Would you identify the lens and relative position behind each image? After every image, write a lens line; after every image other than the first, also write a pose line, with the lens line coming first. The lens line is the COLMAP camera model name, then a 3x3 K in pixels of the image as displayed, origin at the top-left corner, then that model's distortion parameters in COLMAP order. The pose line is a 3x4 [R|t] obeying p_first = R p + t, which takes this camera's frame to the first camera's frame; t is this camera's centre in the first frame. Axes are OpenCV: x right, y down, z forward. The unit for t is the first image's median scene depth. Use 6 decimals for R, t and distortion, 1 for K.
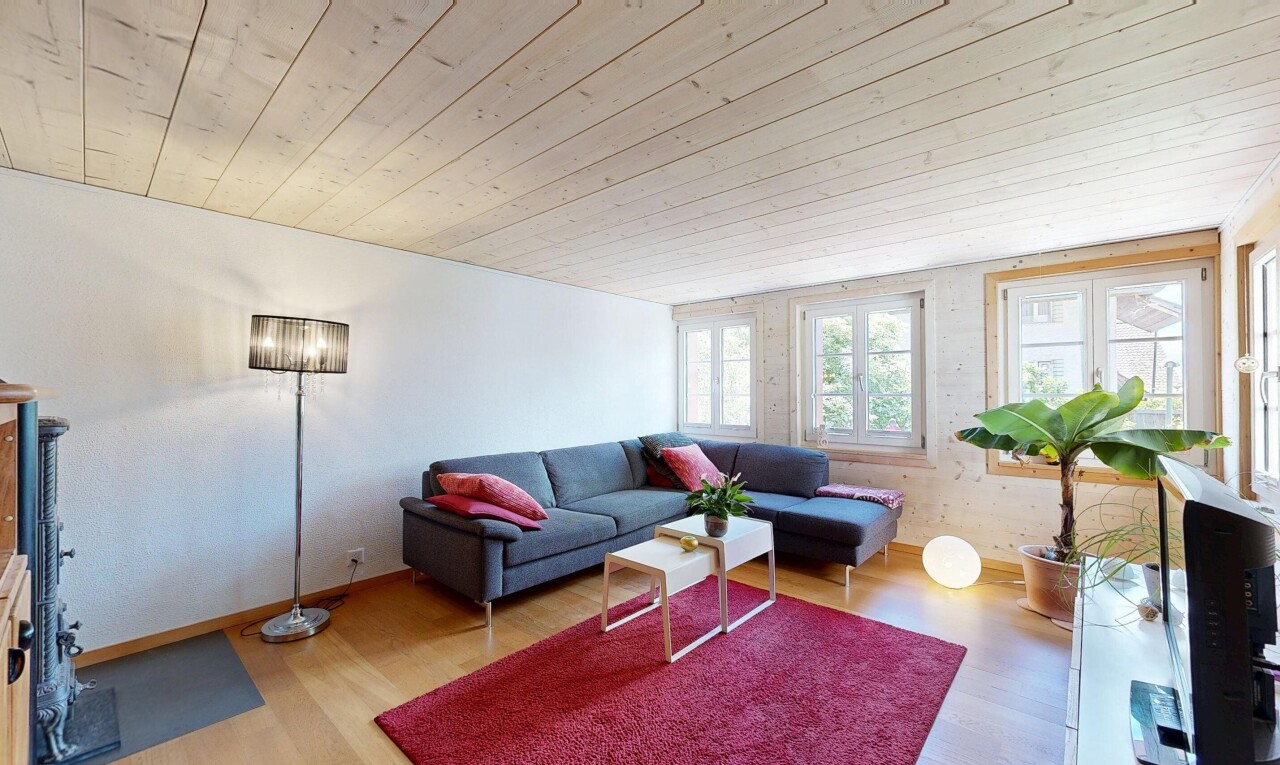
lens RADIAL K [[500.5, 0, 640.8], [0, 500.5, 385.6], [0, 0, 1]] dist [0.000514, -0.000057]
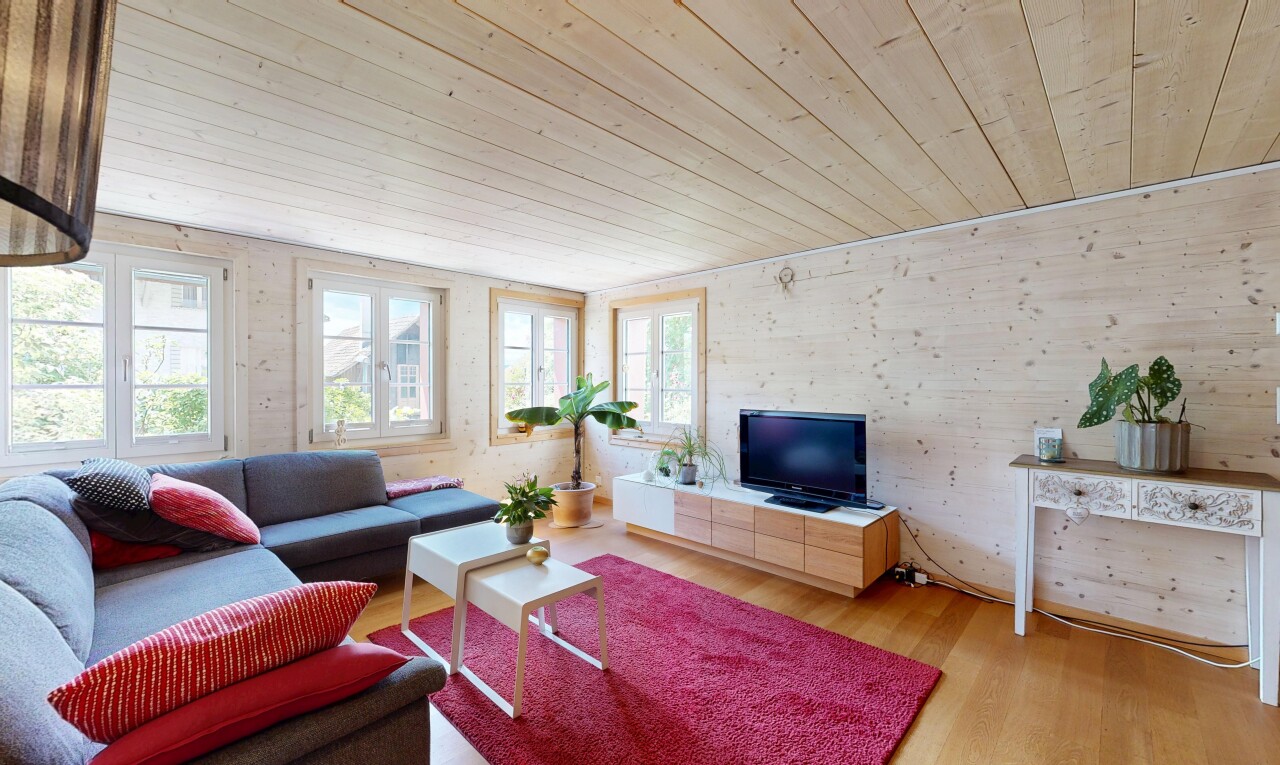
lens RADIAL K [[500.5, 0, 640.8], [0, 500.5, 385.6], [0, 0, 1]] dist [0.000514, -0.000057]
pose [[0.038737, -0.009635, 0.999203, -0.562881], [-0.015745, 0.999823, 0.010252, 0.004449], [-0.999125, -0.016130, 0.038579, 0.579819]]
